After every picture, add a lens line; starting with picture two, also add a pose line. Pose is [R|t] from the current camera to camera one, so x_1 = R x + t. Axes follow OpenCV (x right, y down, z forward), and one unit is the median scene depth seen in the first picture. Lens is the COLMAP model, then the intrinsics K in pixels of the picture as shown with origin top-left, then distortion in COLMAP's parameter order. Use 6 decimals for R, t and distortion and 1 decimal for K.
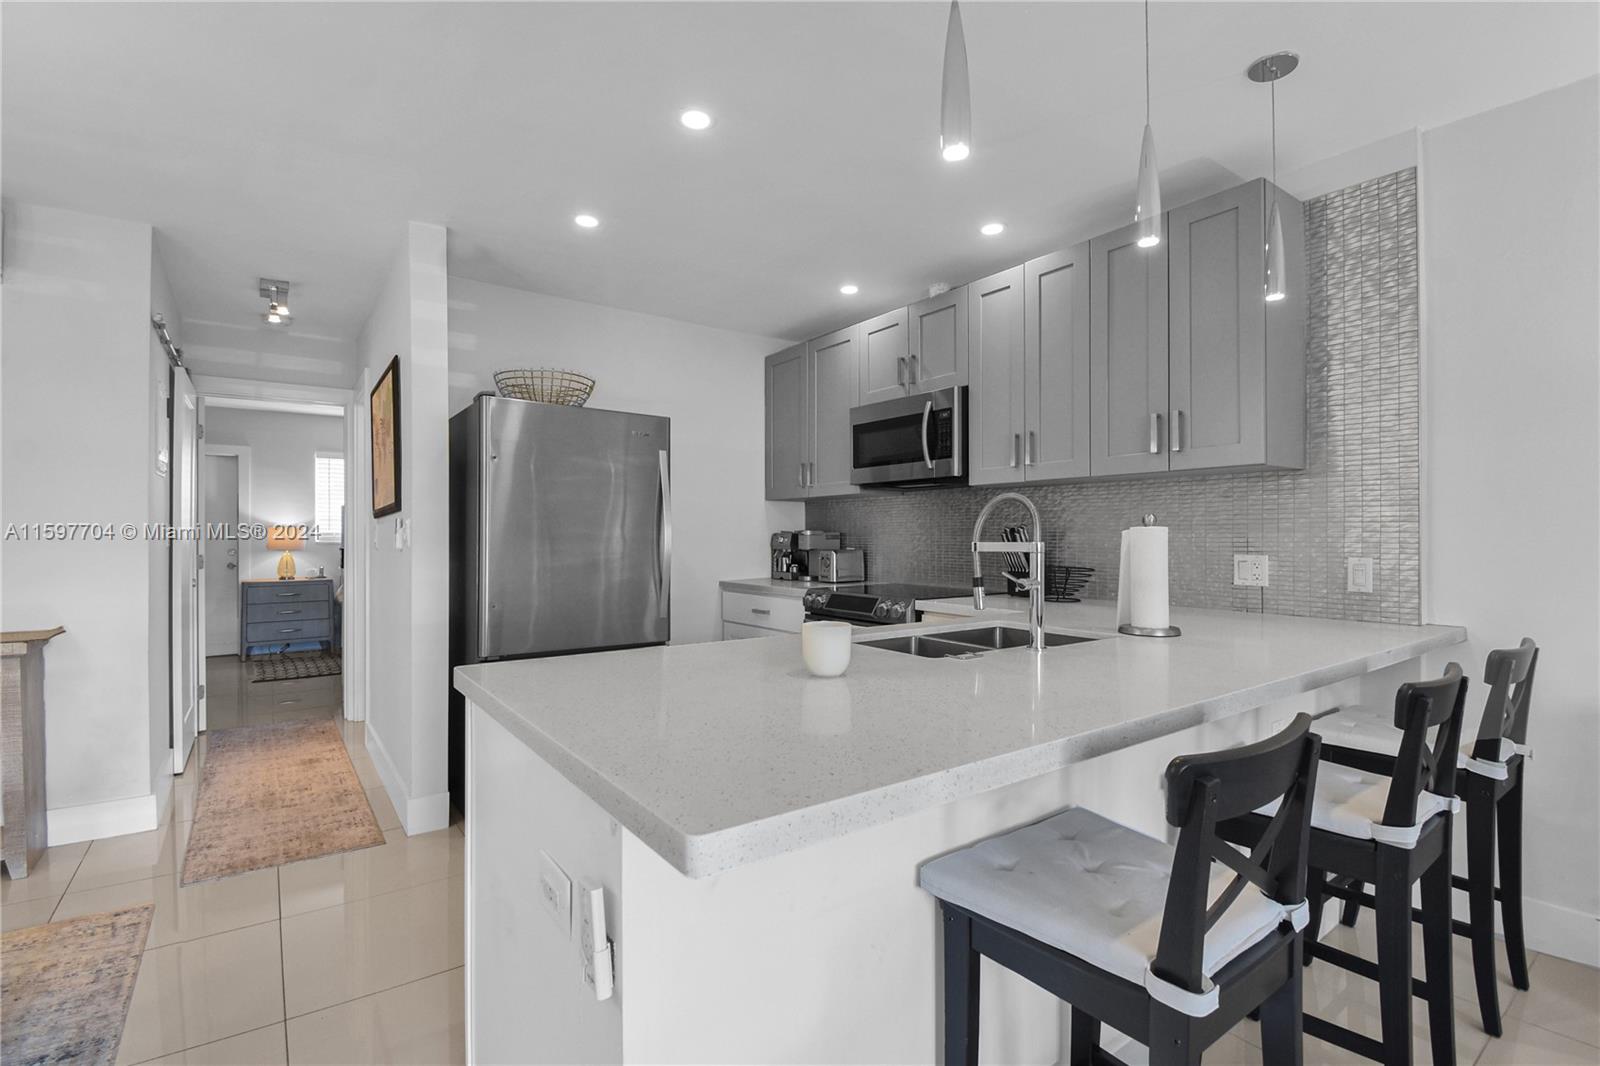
lens RADIAL K [[741.9, 0, 799.5], [0, 741.9, 531.0], [0, 0, 1]] dist [-0.005931, -0.000574]
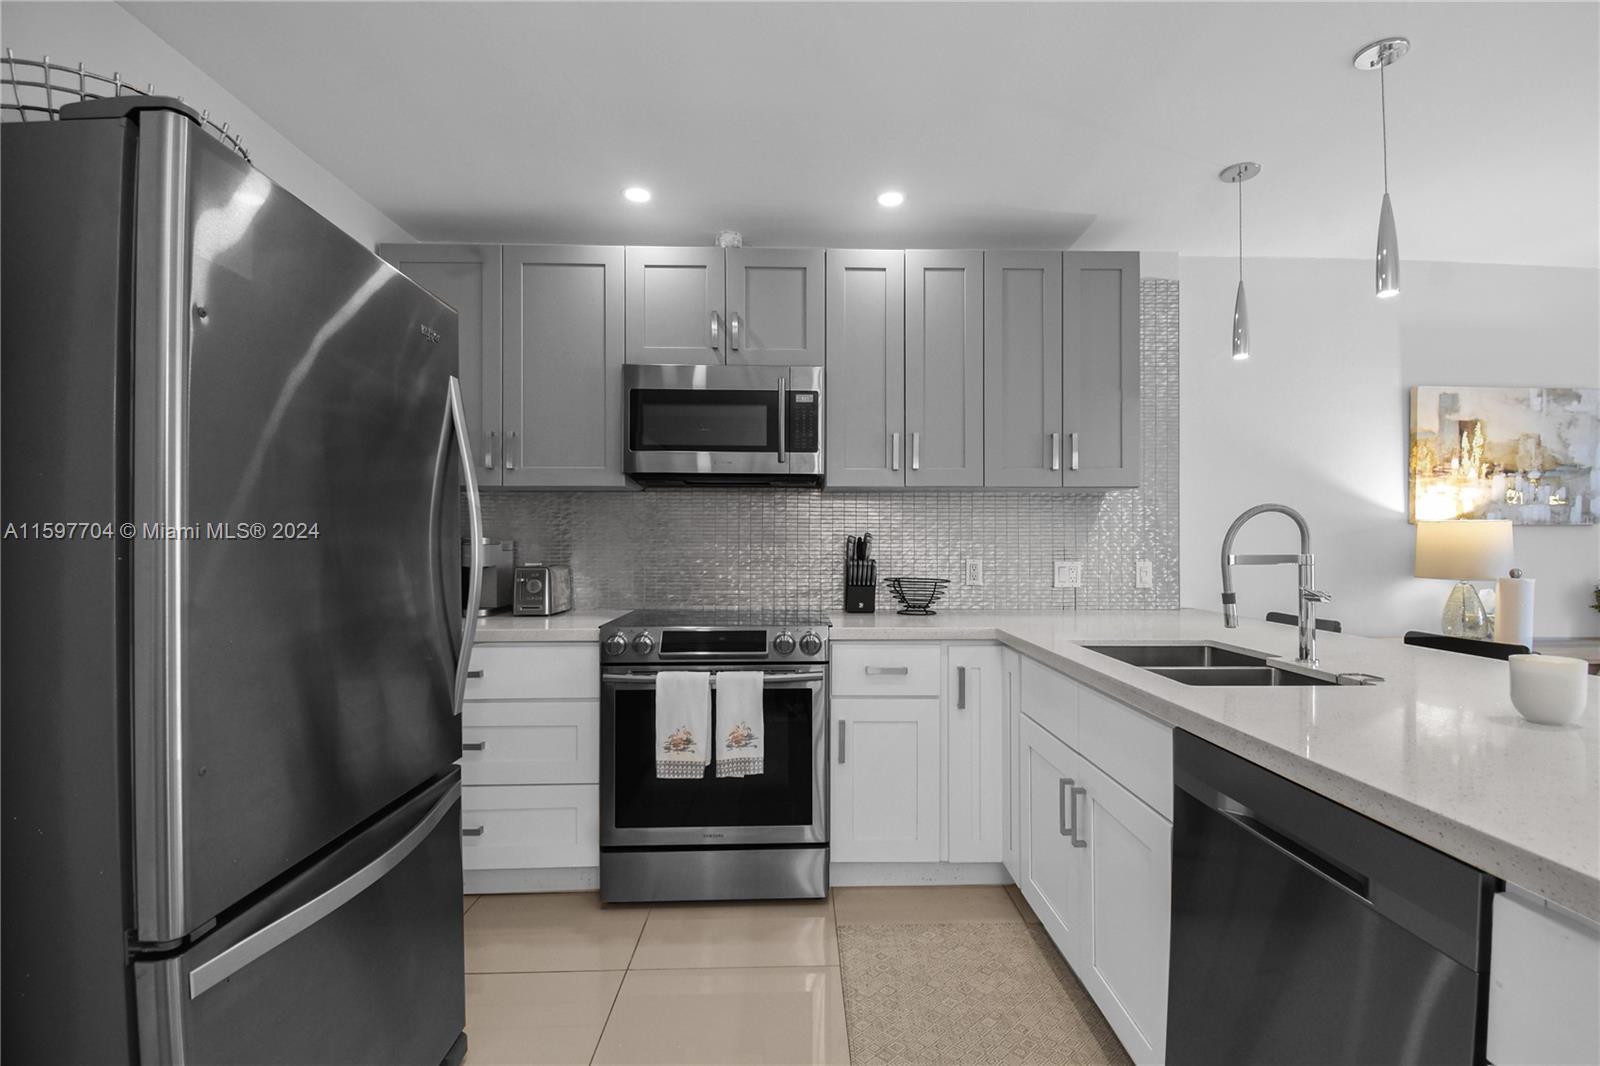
lens RADIAL K [[676.6, 0, 809.9], [0, 676.6, 541.0], [0, 0, 1]] dist [-0.002323, -0.000298]
pose [[0.556405, 0.007105, 0.830881, -0.441937], [-0.001553, 0.999971, -0.007511, 0.006417], [-0.830910, 0.002888, 0.556400, 0.611095]]
